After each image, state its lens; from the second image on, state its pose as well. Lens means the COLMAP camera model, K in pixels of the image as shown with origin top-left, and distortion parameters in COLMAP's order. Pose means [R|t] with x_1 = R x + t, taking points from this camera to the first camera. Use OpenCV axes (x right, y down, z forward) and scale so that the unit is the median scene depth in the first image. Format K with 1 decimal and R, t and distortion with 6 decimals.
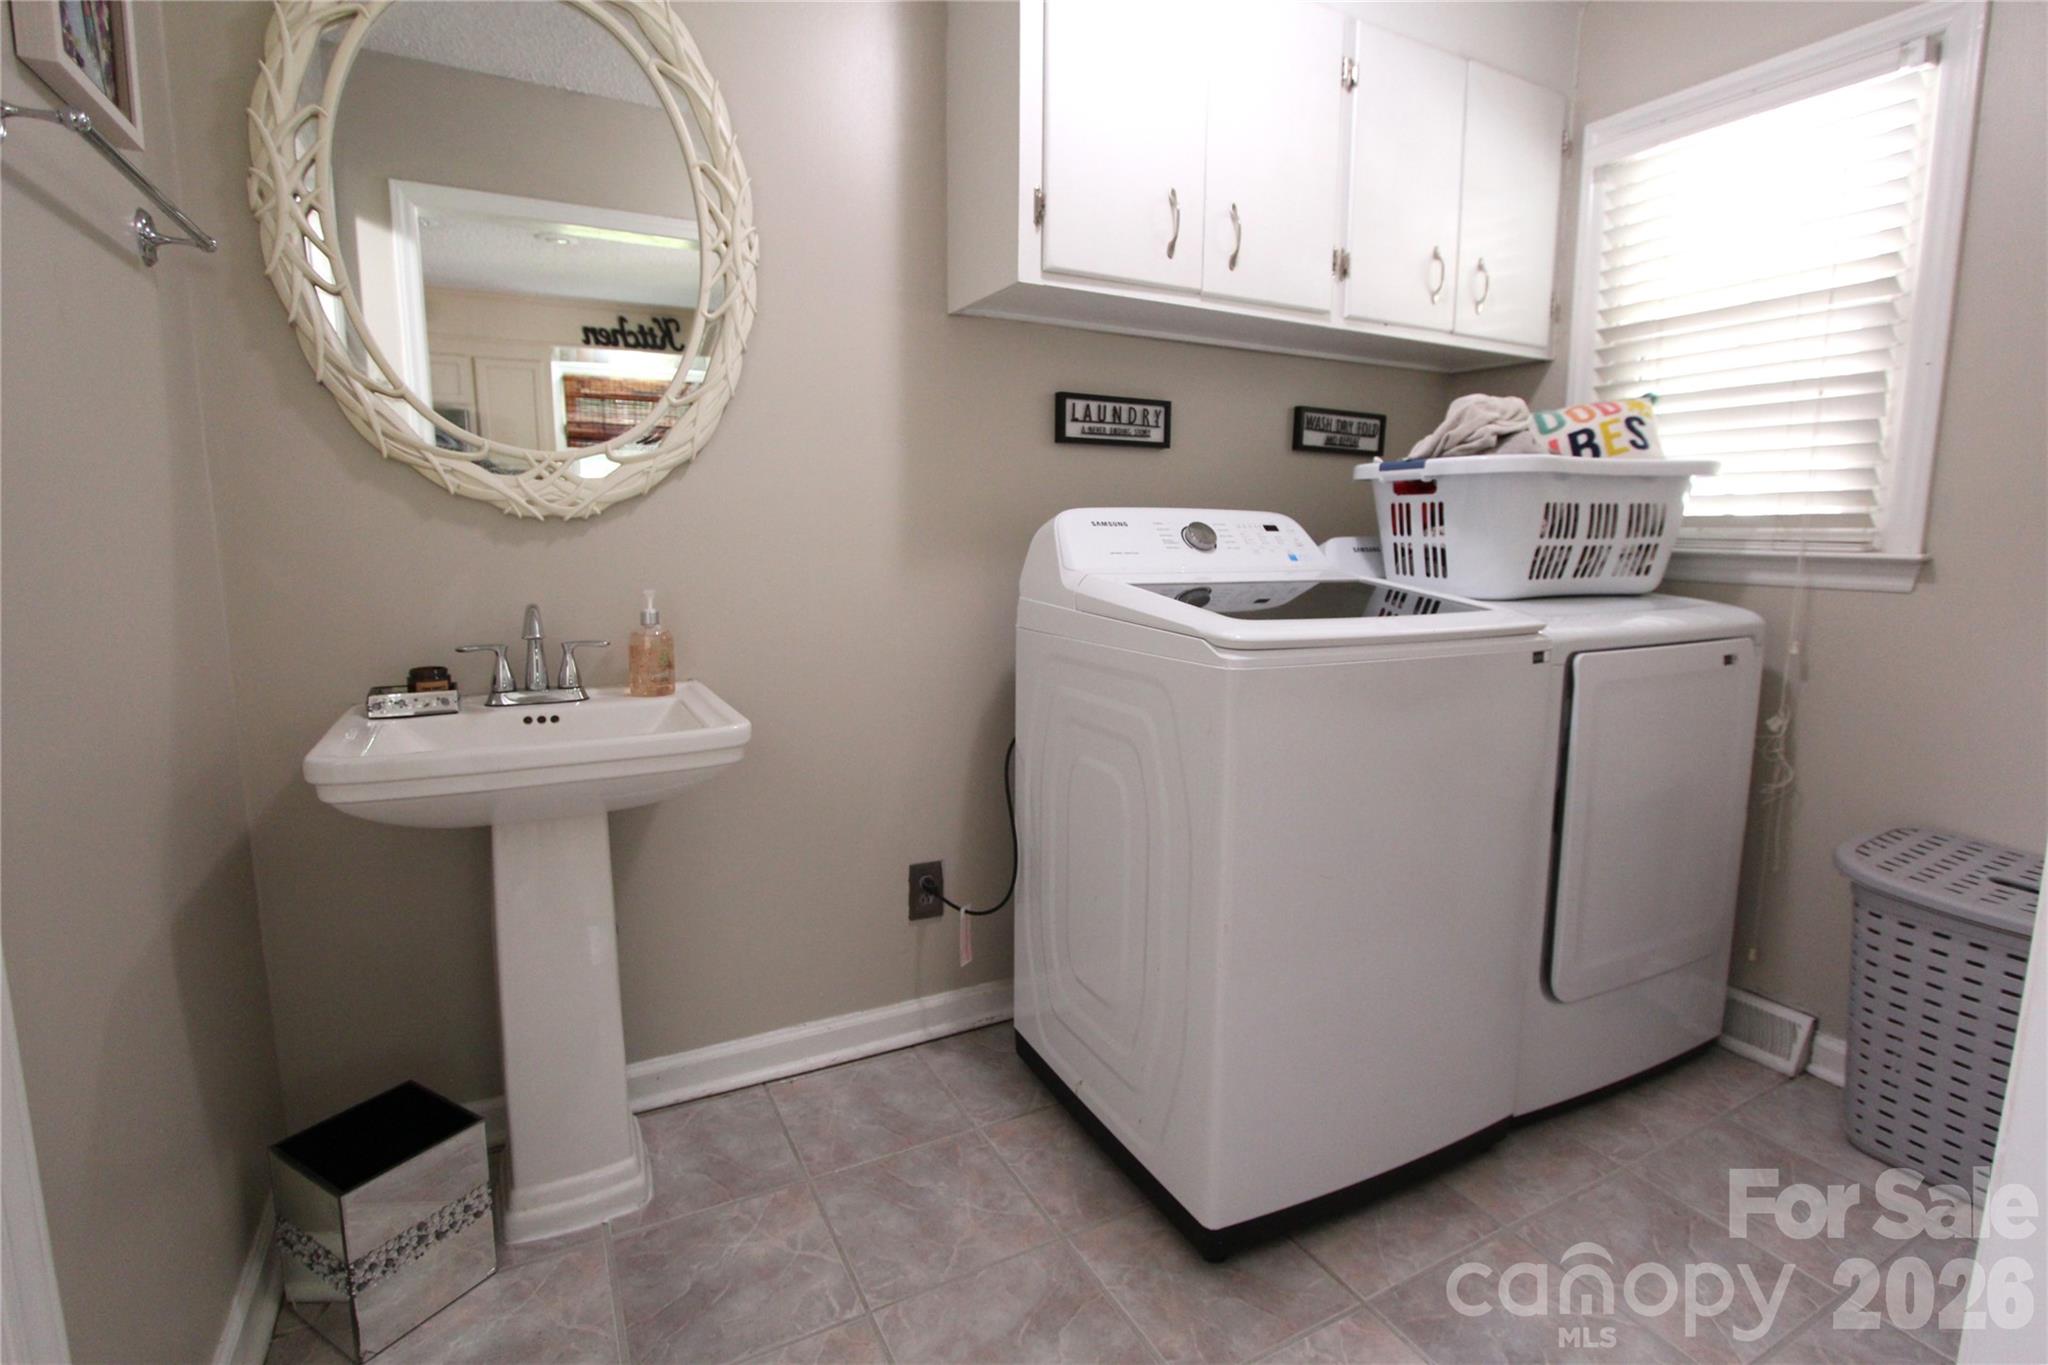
lens RADIAL K [[979.2, 0, 1027.9], [0, 979.2, 660.5], [0, 0, 1]] dist [-0.024404, 0.005526]
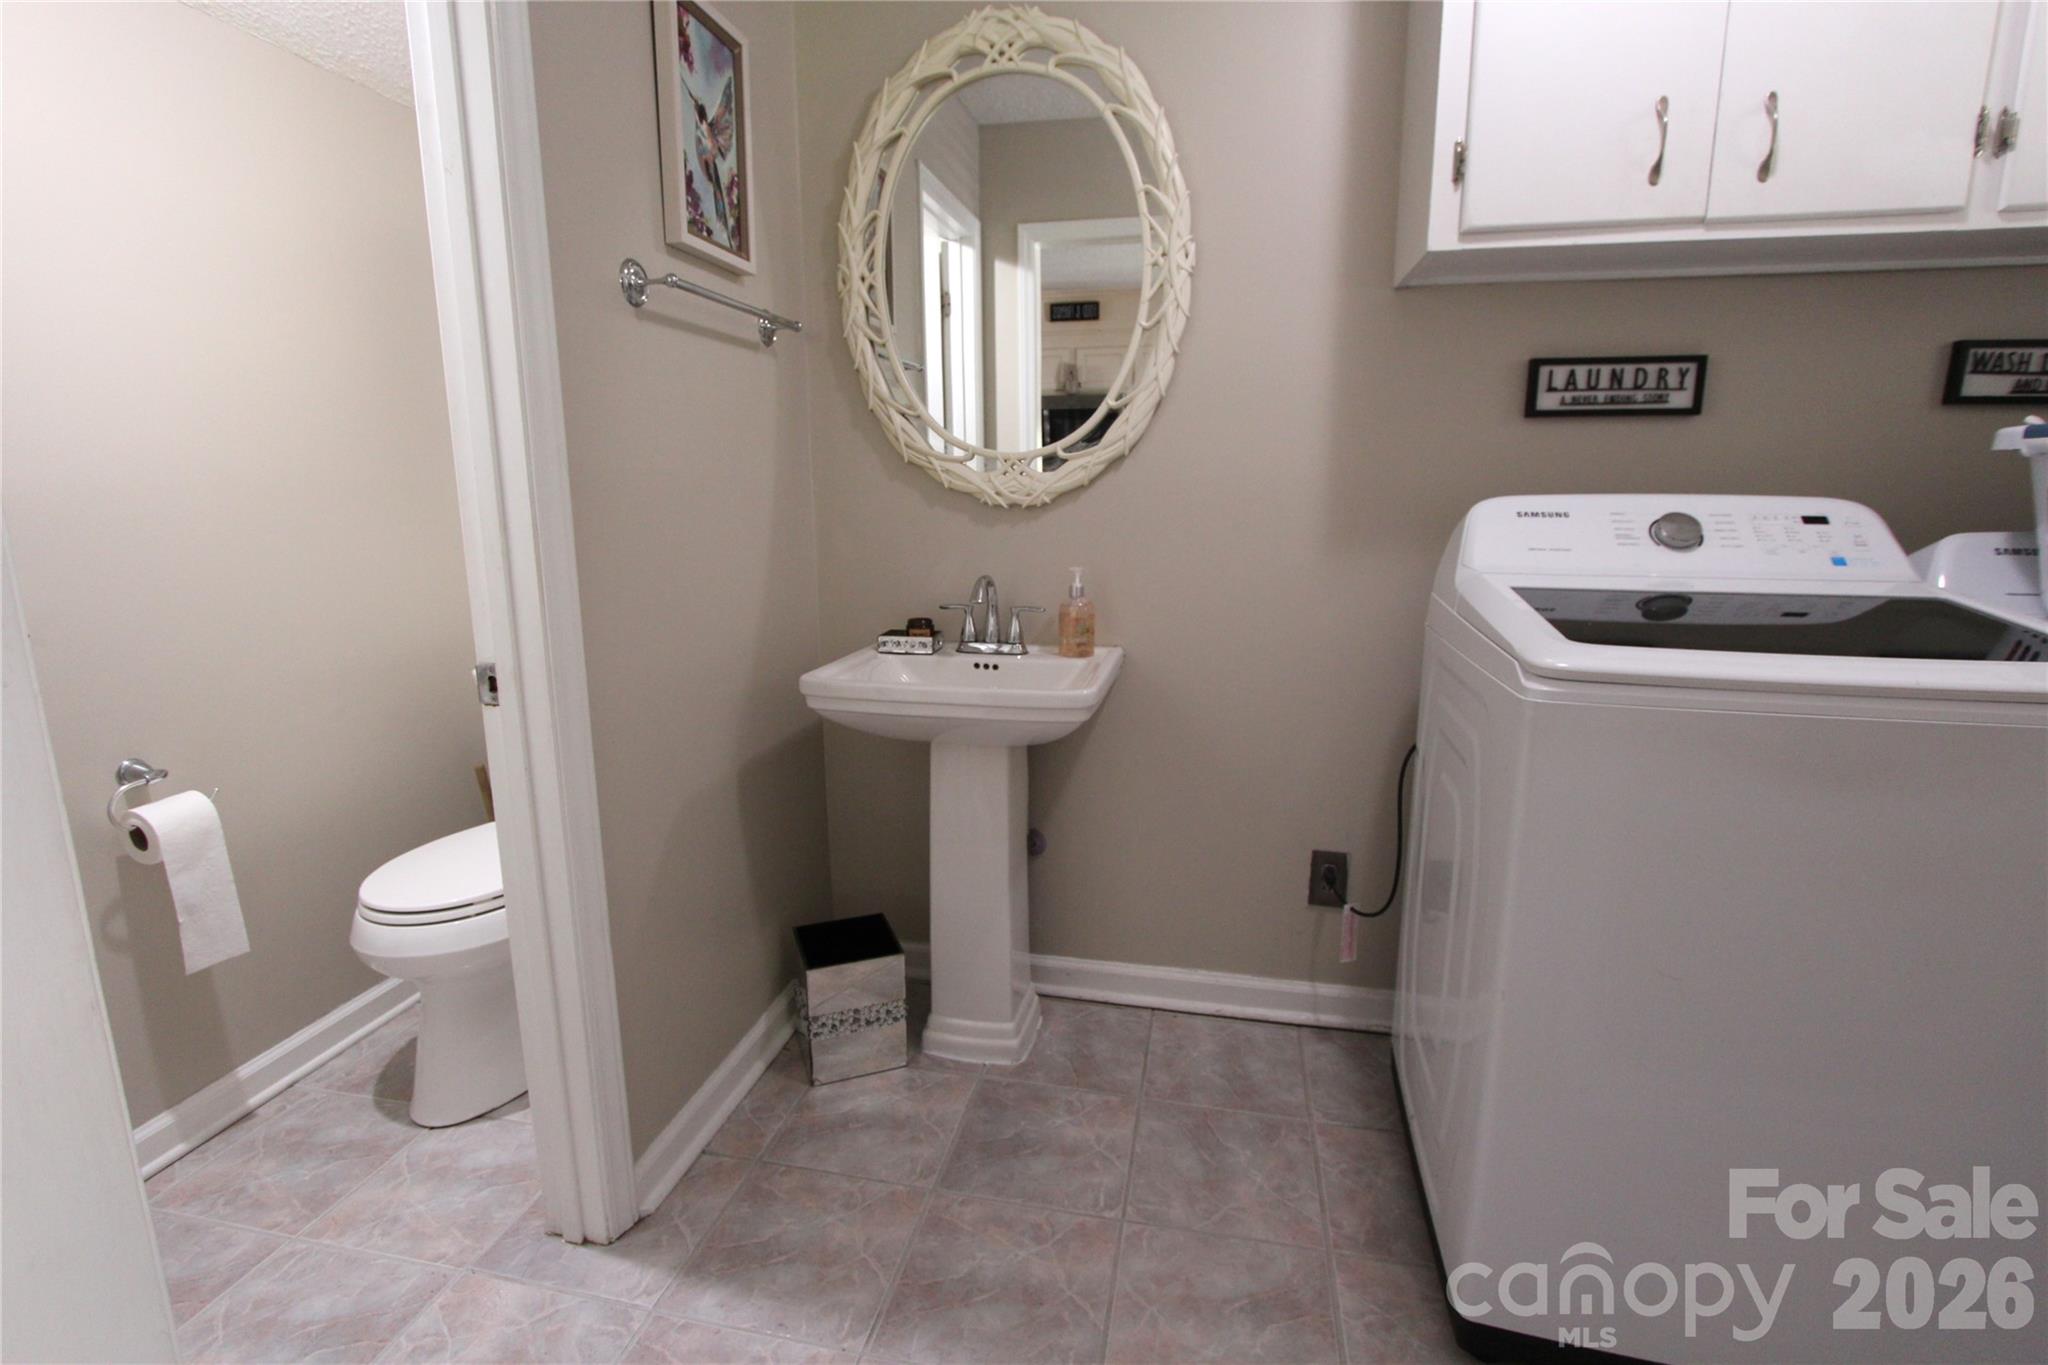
lens RADIAL K [[979.2, 0, 1027.9], [0, 979.2, 660.5], [0, 0, 1]] dist [-0.024404, 0.005526]
pose [[0.756642, 0.108767, -0.644719, 0.340340], [-0.079552, 0.994055, 0.074340, -0.043125], [0.648972, -0.004960, 0.760796, 0.056605]]
